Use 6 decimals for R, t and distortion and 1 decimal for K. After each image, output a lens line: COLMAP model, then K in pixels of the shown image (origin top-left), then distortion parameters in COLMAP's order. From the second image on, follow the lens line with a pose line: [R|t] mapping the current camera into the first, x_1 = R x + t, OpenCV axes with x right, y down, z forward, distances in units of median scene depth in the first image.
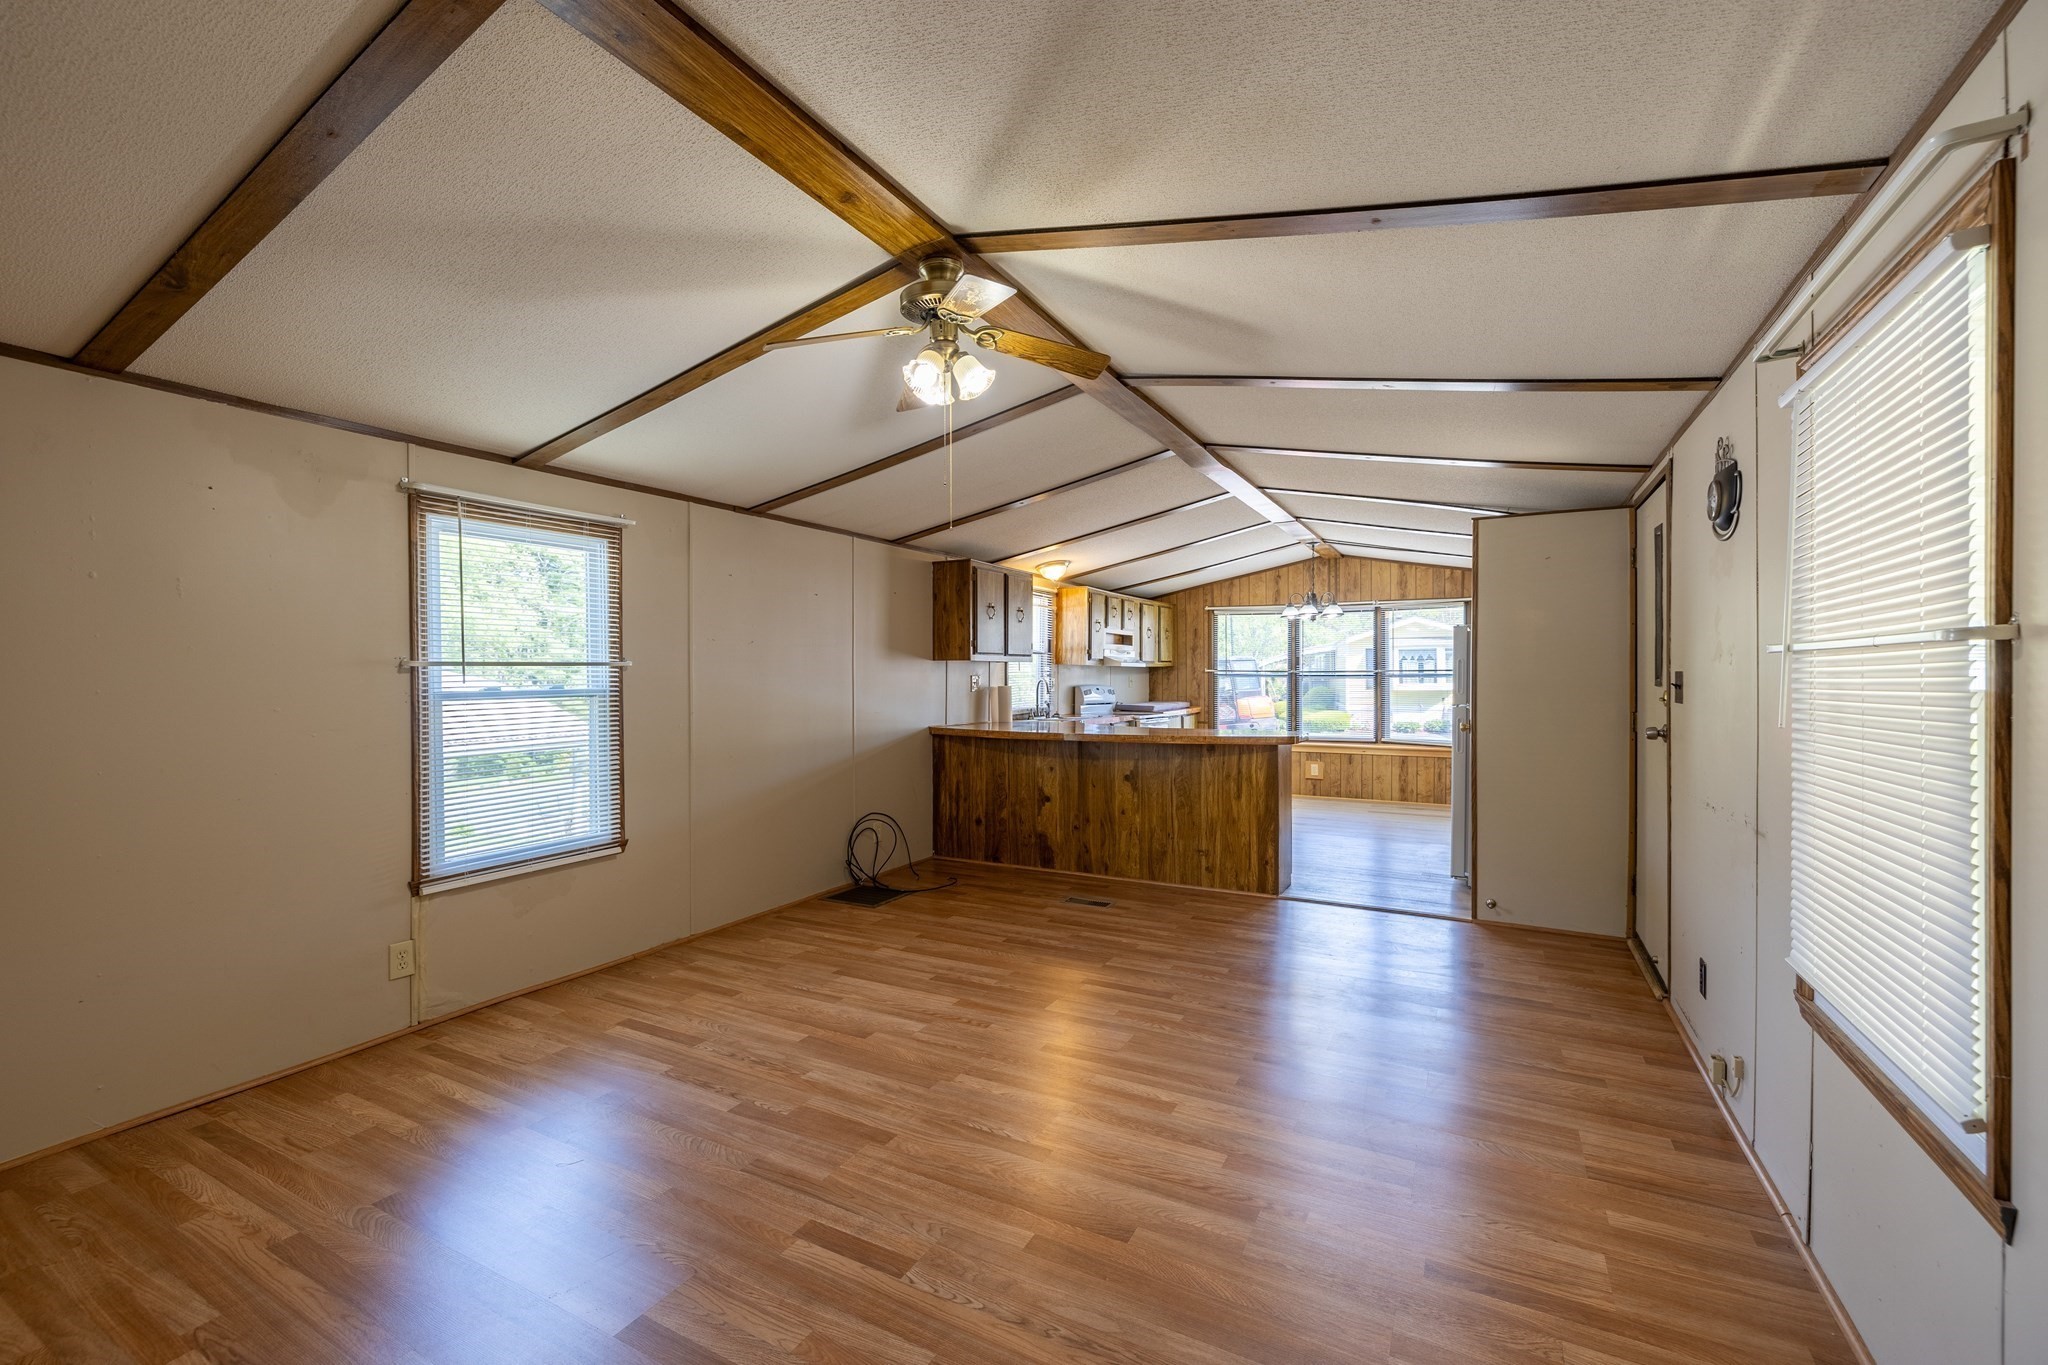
lens RADIAL K [[857.7, 0, 1014.5], [0, 857.7, 677.4], [0, 0, 1]] dist [0.000118, -0.000385]
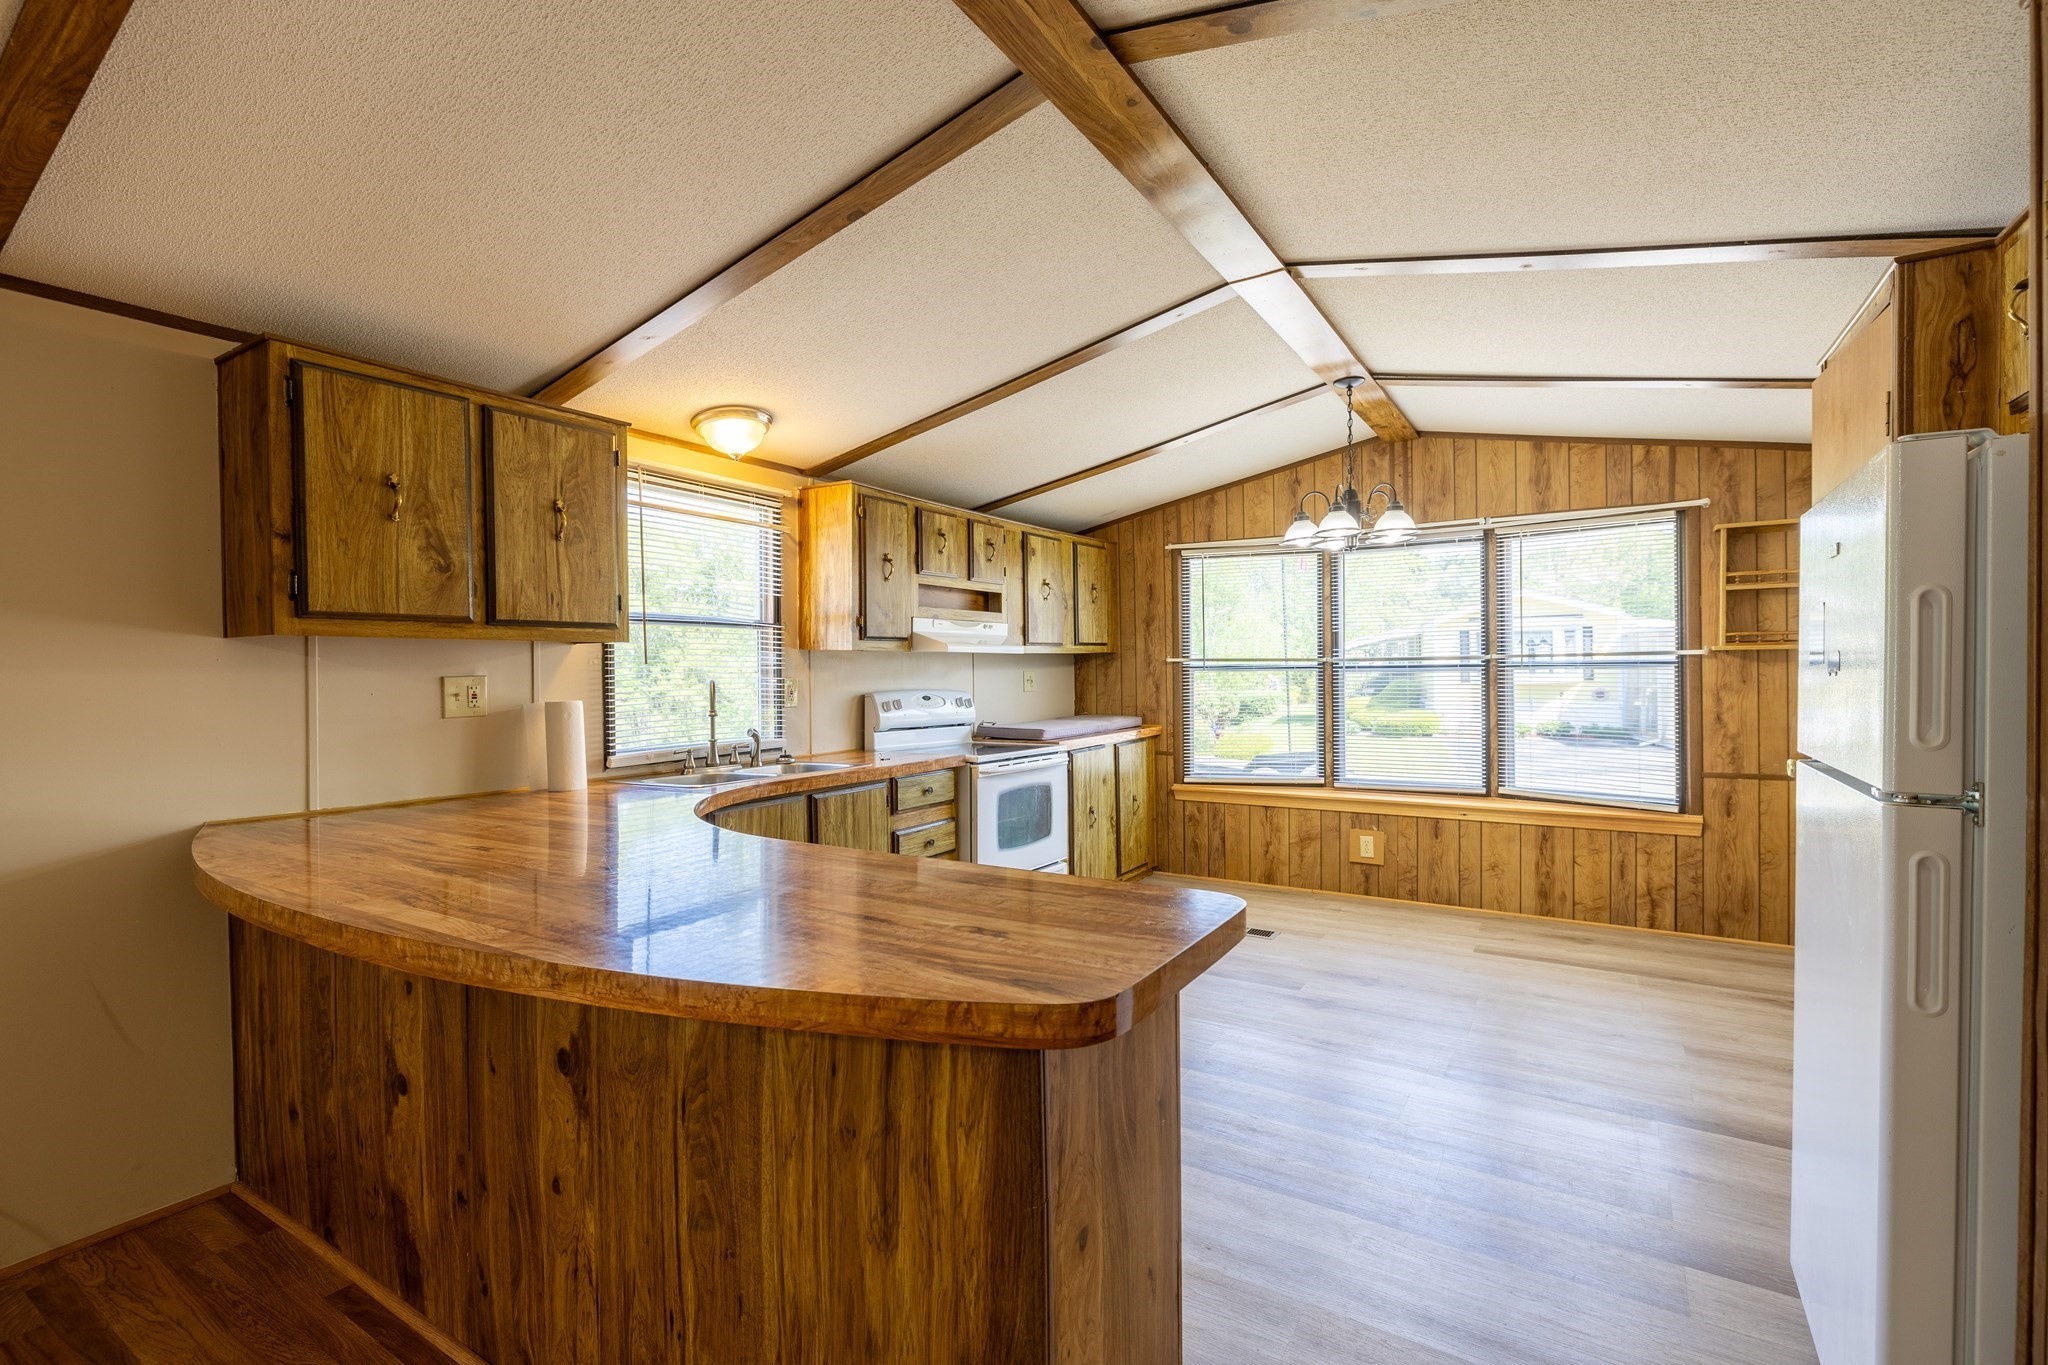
lens RADIAL K [[909.8, 0, 1018.0], [0, 909.8, 680.8], [0, 0, 1]] dist [-0.008978, 0.000090]
pose [[0.997964, -0.009974, -0.062988, 0.292831], [0.010626, 0.999893, 0.010033, -0.002280], [0.062881, -0.010682, 0.997964, 0.733880]]
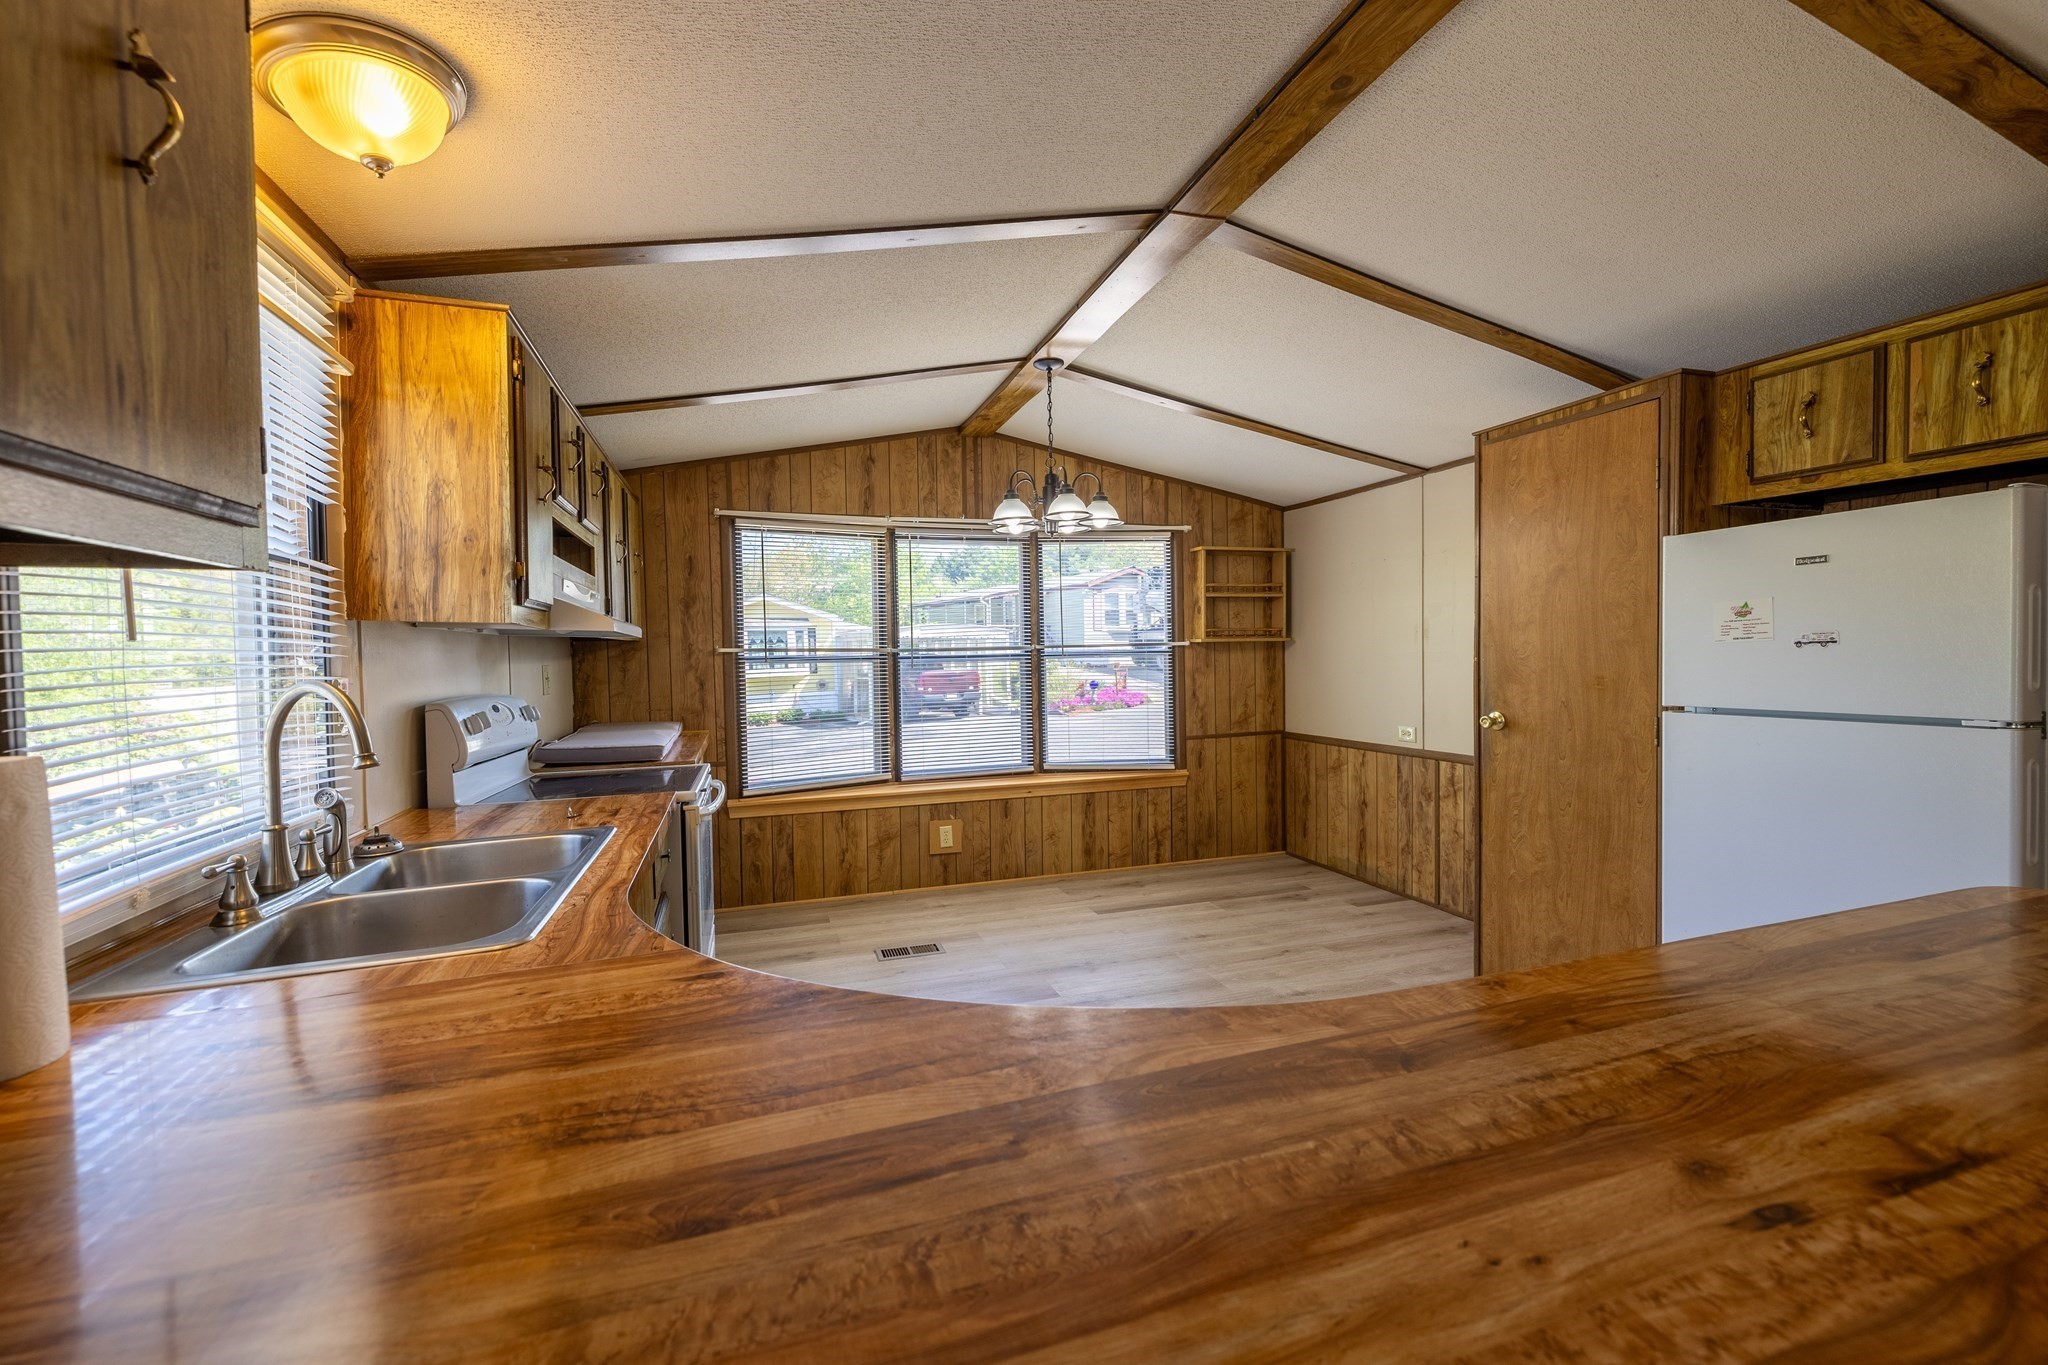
lens RADIAL K [[854.1, 0, 1015.4], [0, 854.1, 678.3], [0, 0, 1]] dist [0.000140, -0.000576]
pose [[0.688232, -0.032165, 0.724777, 0.005199], [0.020638, 0.999480, 0.024759, -0.001694], [-0.725197, -0.002082, 0.688538, 1.032011]]
